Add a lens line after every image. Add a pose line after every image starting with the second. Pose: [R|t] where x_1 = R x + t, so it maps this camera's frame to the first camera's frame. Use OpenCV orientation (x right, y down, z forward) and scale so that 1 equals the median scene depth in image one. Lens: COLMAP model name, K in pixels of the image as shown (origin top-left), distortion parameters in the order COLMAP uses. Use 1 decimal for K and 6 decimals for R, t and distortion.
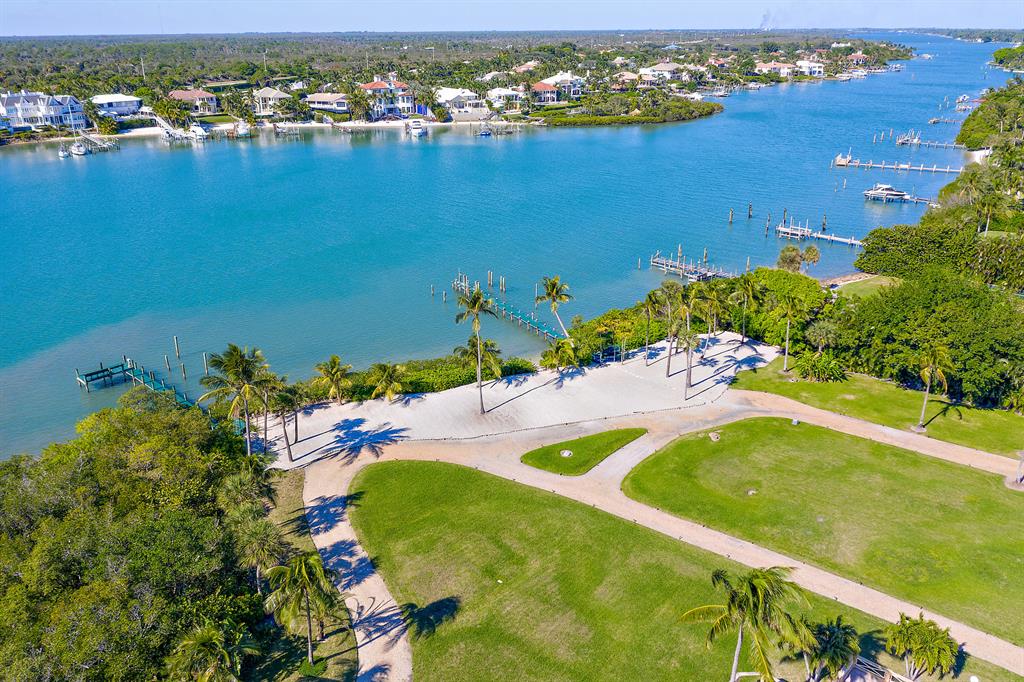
lens RADIAL K [[803.8, 0, 506.1], [0, 803.8, 340.2], [0, 0, 1]] dist [-0.004218, -0.007354]
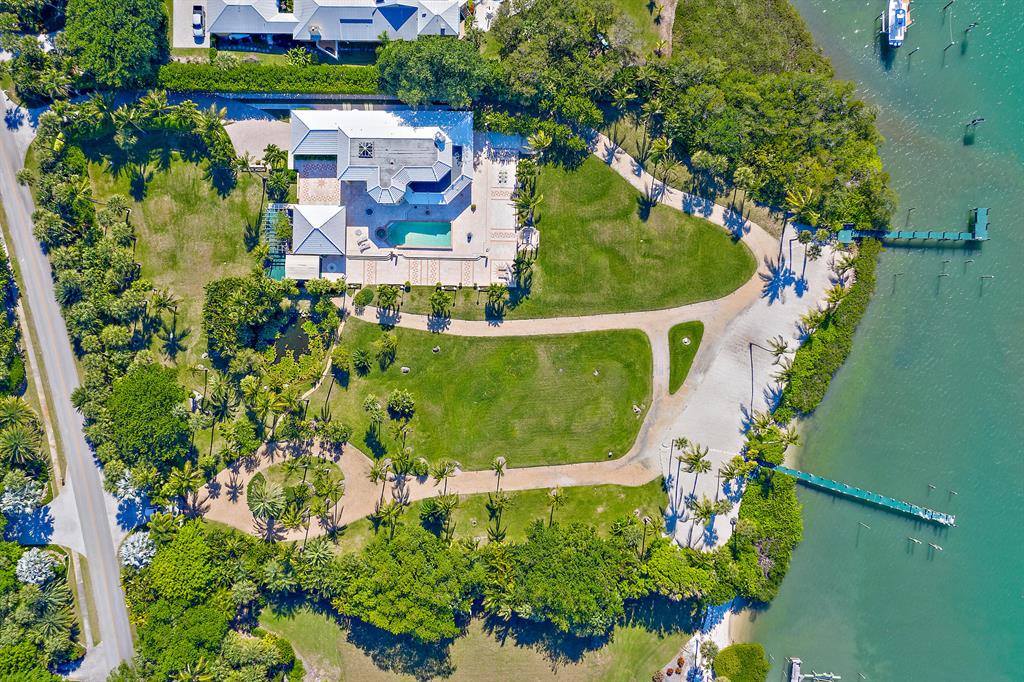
lens RADIAL K [[803.8, 0, 510.7], [0, 803.8, 340.9], [0, 0, 1]] dist [-0.004218, -0.007354]
pose [[-0.740500, 0.672017, 0.007207, 0.342711], [-0.235364, -0.269364, 0.933834, -1.430064], [0.629494, 0.689808, 0.357633, 0.065382]]
